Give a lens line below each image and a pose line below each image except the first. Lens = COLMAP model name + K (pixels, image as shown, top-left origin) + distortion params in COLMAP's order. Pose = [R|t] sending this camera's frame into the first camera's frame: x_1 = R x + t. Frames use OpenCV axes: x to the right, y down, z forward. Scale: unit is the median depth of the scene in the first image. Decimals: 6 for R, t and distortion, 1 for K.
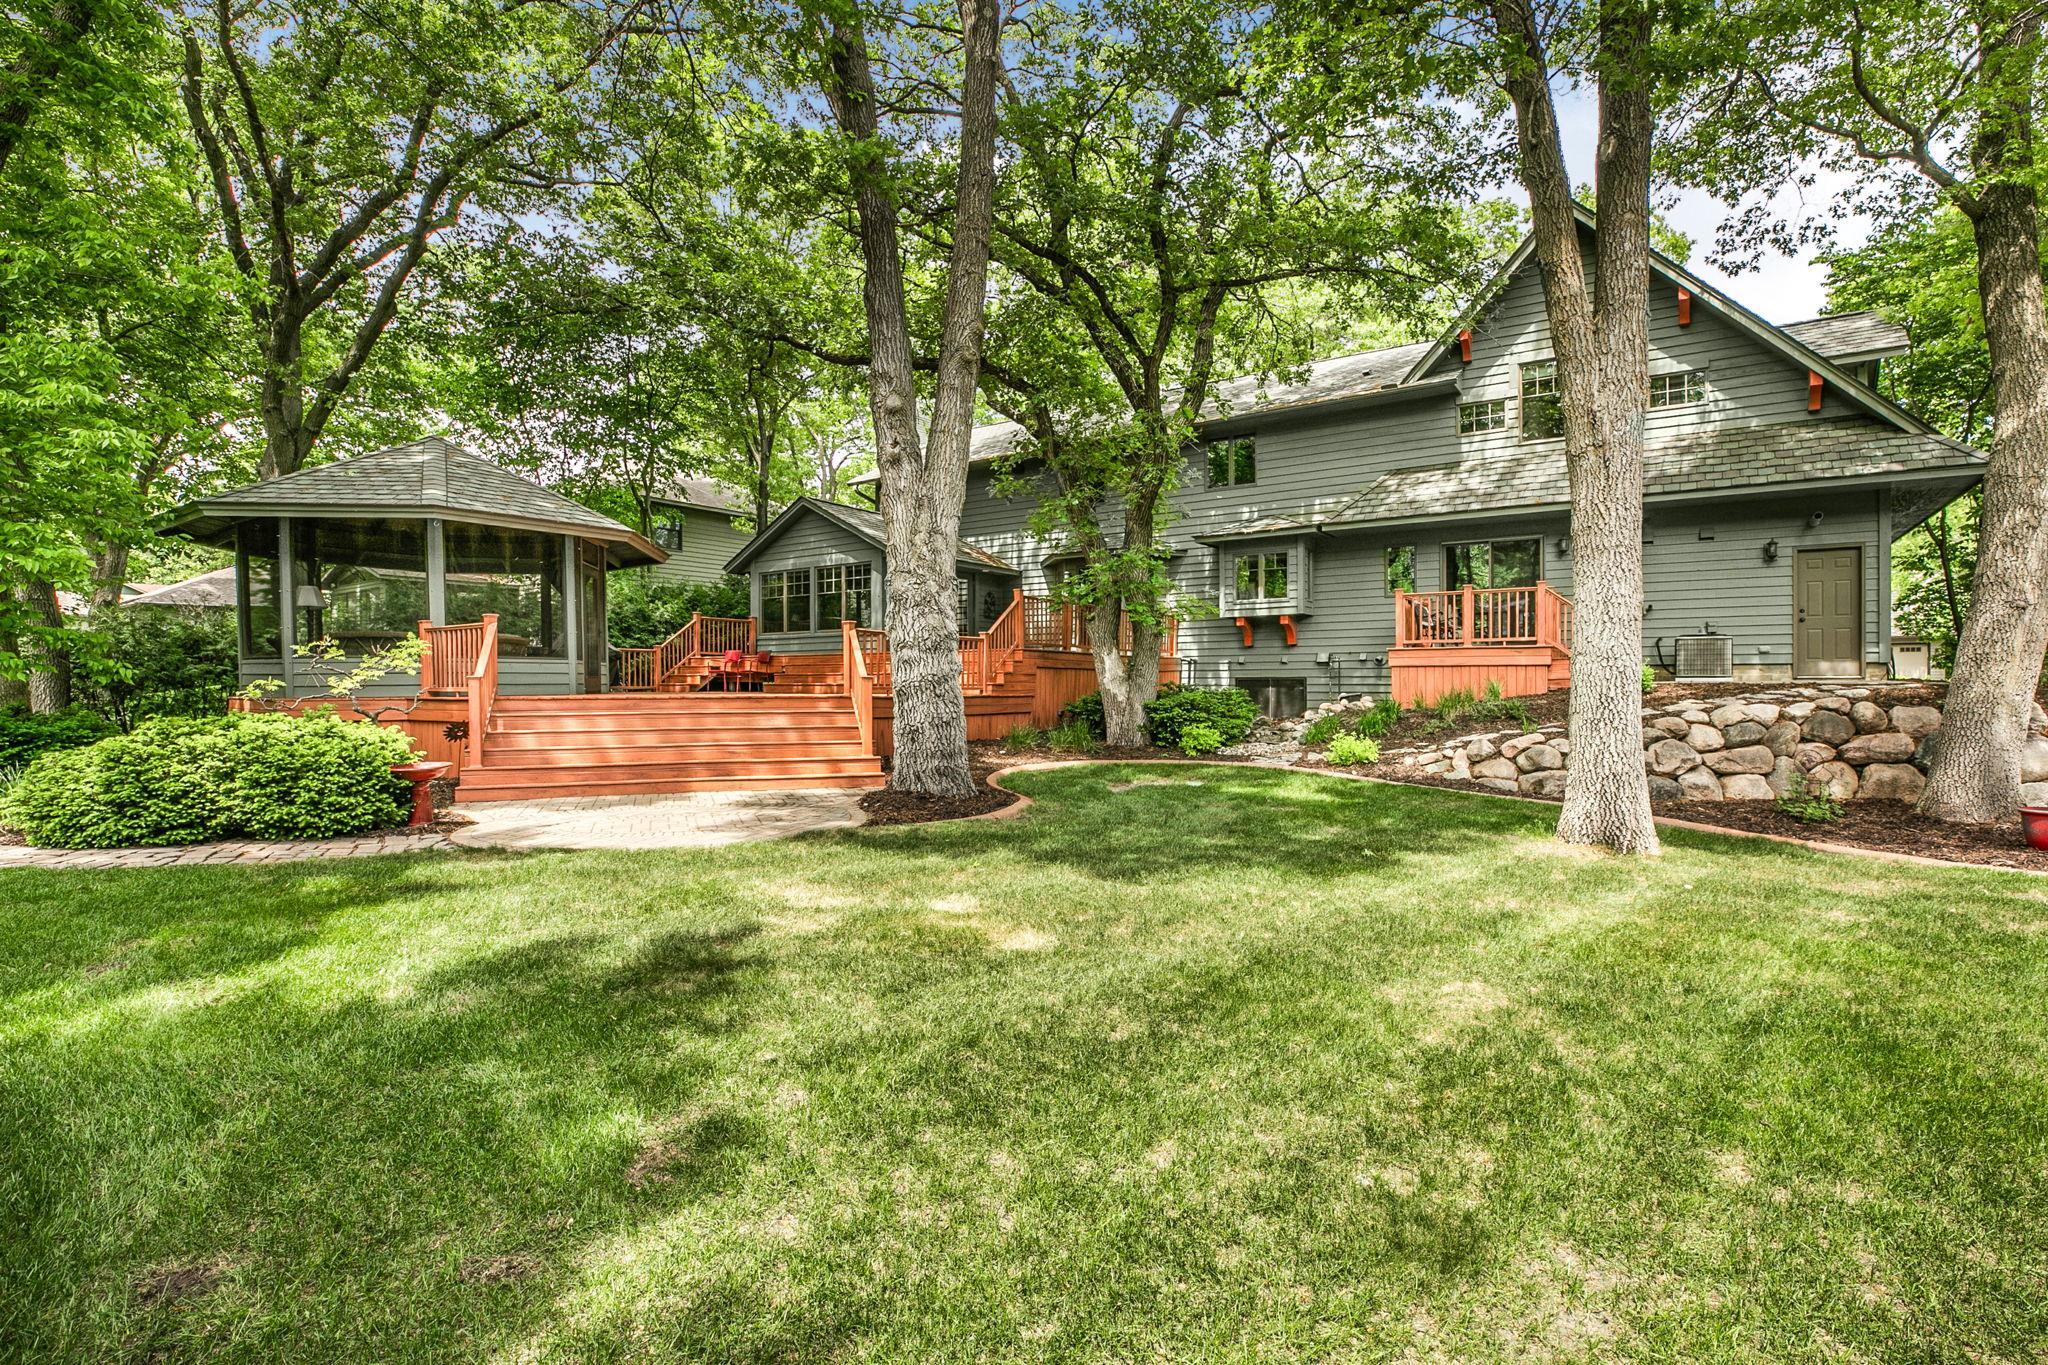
lens RADIAL K [[942.1, 0, 1024.0], [0, 942.1, 682.5], [0, 0, 1]] dist [-0.040199, 0.013287]
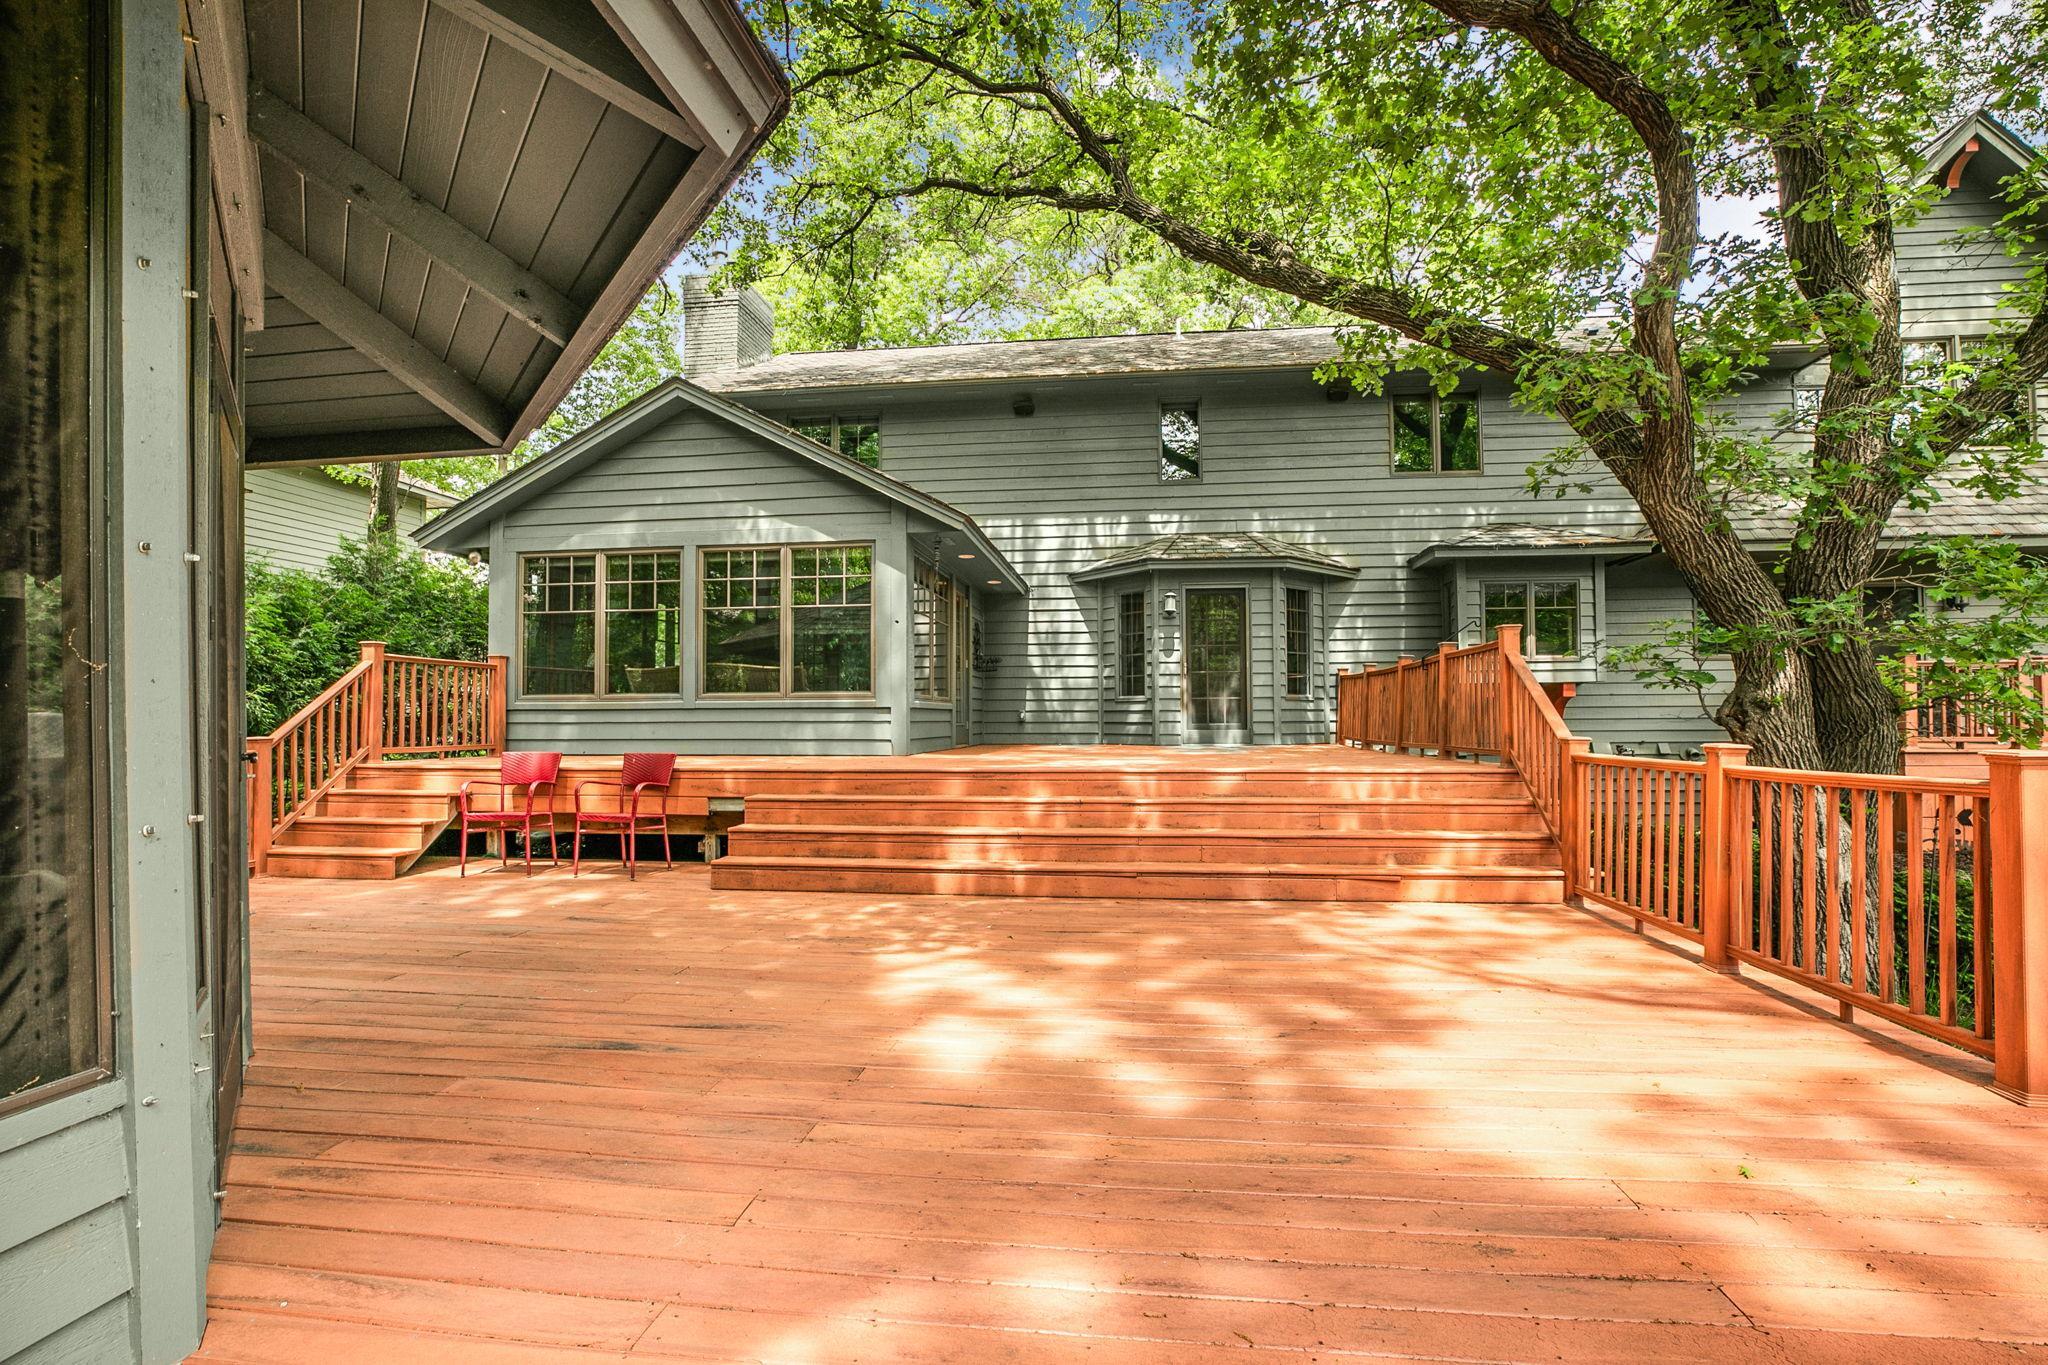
lens RADIAL K [[942.1, 0, 1024.0], [0, 942.1, 682.5], [0, 0, 1]] dist [-0.040199, 0.013287]
pose [[0.880479, 0.015121, 0.473845, -0.507786], [0.003541, 0.999254, -0.038468, -0.074954], [-0.474073, 0.035548, 0.879768, 0.956140]]
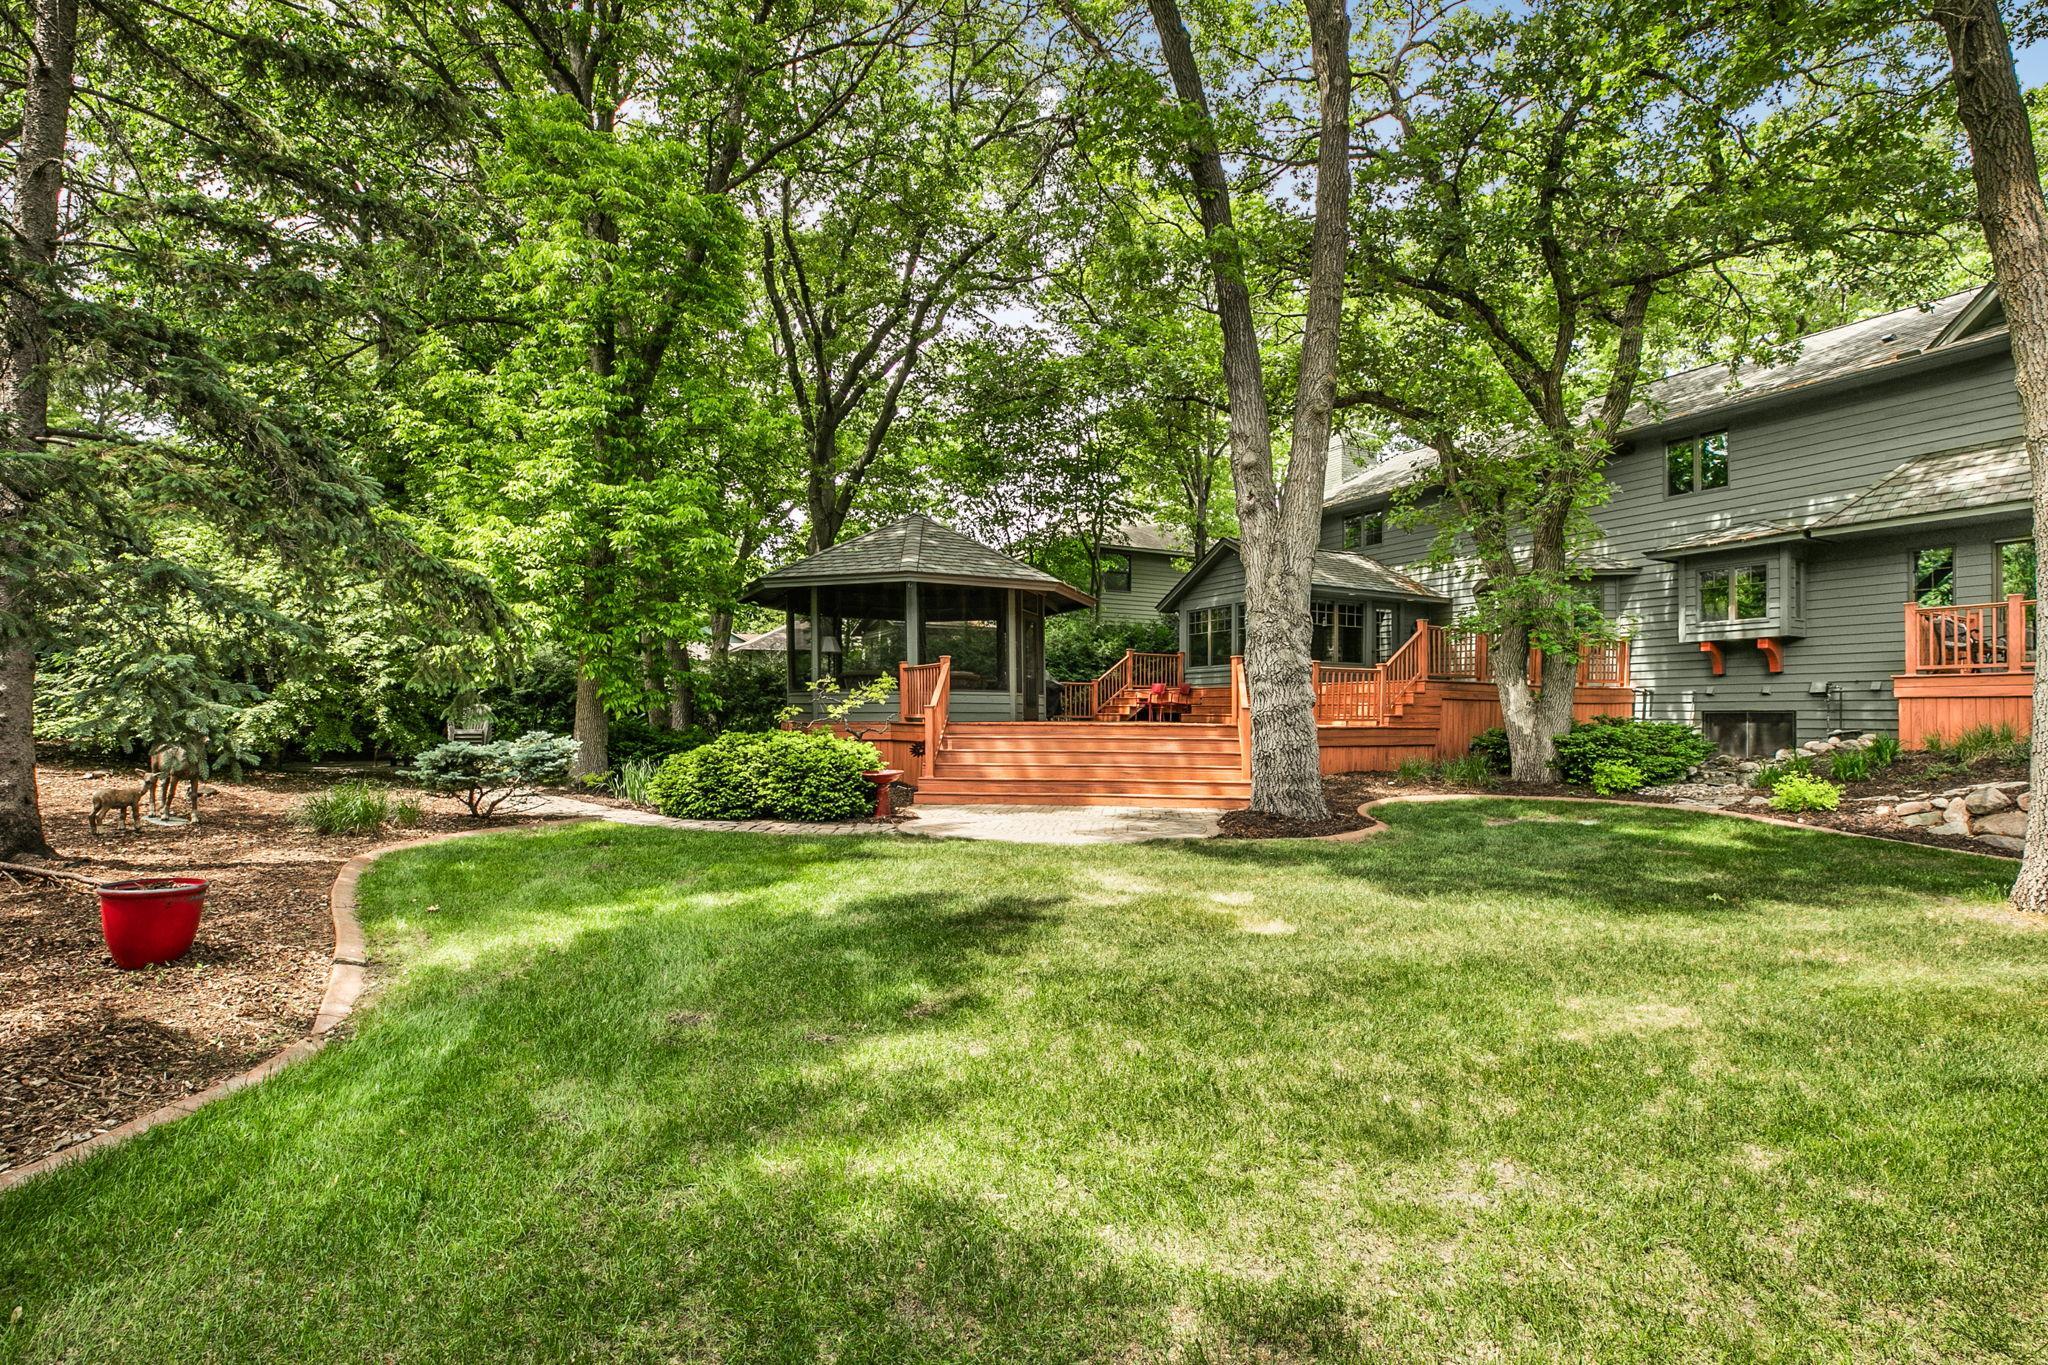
lens RADIAL K [[960.4, 0, 1054.8], [0, 960.4, 696.6], [0, 0, 1]] dist [-0.024504, 0.000443]
pose [[0.897776, -0.000969, -0.440452, 0.116527], [-0.007519, 0.999818, -0.017526, 0.002414], [0.440389, 0.019046, 0.897605, -0.083749]]
